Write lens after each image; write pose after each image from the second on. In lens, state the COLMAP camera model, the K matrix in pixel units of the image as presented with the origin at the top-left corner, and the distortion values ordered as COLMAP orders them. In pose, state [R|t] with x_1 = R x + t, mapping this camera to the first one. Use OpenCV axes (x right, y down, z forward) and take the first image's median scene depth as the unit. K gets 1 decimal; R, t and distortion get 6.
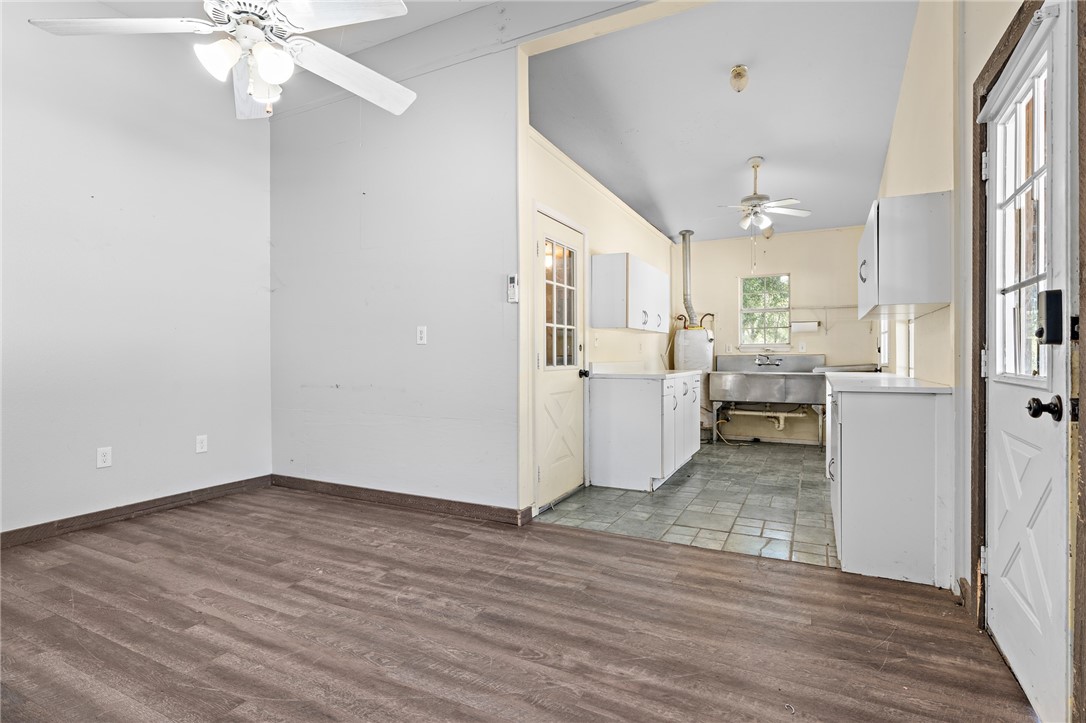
lens RADIAL K [[529.7, 0, 542.3], [0, 529.7, 359.5], [0, 0, 1]] dist [-0.003663, 0.001143]
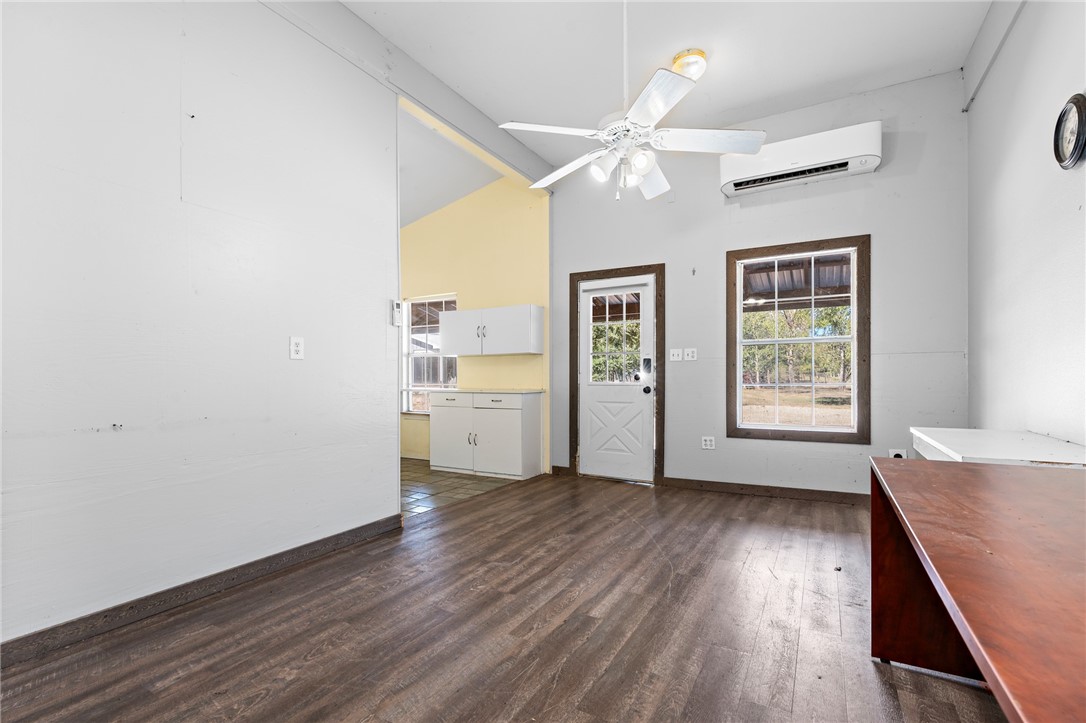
lens RADIAL K [[489.2, 0, 535.0], [0, 489.2, 380.3], [0, 0, 1]] dist [-0.002539, 0.001992]
pose [[0.061666, -0.002474, 0.998094, -1.407100], [0.004791, 0.999986, 0.002182, 0.005182], [-0.998085, 0.004648, 0.061677, 0.875740]]
